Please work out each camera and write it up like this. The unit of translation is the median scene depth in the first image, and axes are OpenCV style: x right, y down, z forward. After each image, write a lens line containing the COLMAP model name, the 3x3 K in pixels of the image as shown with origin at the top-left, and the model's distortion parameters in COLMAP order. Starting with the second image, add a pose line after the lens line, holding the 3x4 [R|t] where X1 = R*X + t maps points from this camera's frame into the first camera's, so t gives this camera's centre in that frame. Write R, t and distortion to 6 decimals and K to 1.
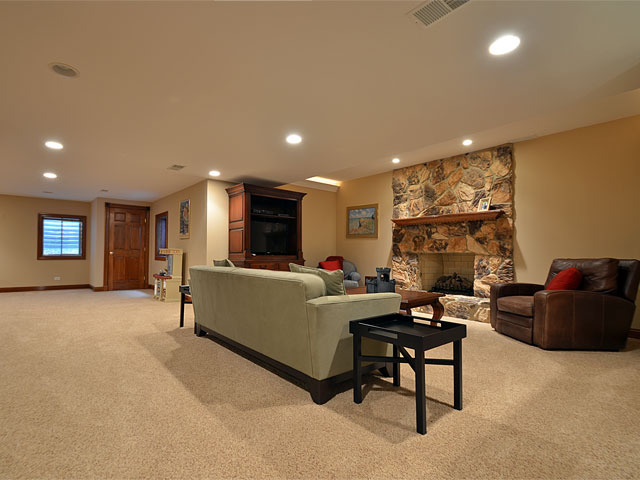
lens RADIAL K [[305.5, 0, 321.8], [0, 305.5, 248.6], [0, 0, 1]] dist [-0.001349, -0.001063]
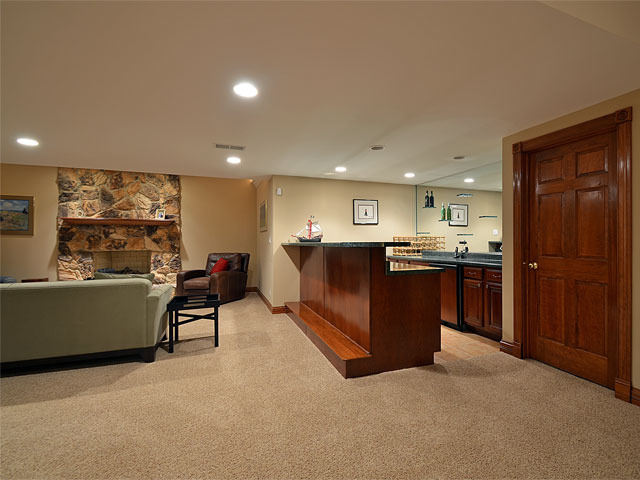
lens RADIAL K [[305.5, 0, 320.9], [0, 305.5, 239.2], [0, 0, 1]] dist [-0.001349, -0.001063]
pose [[0.354647, -0.002883, 0.934996, -0.437397], [-0.008839, 0.999940, 0.006437, -0.046215], [-0.934958, -0.010547, 0.354600, -0.123747]]
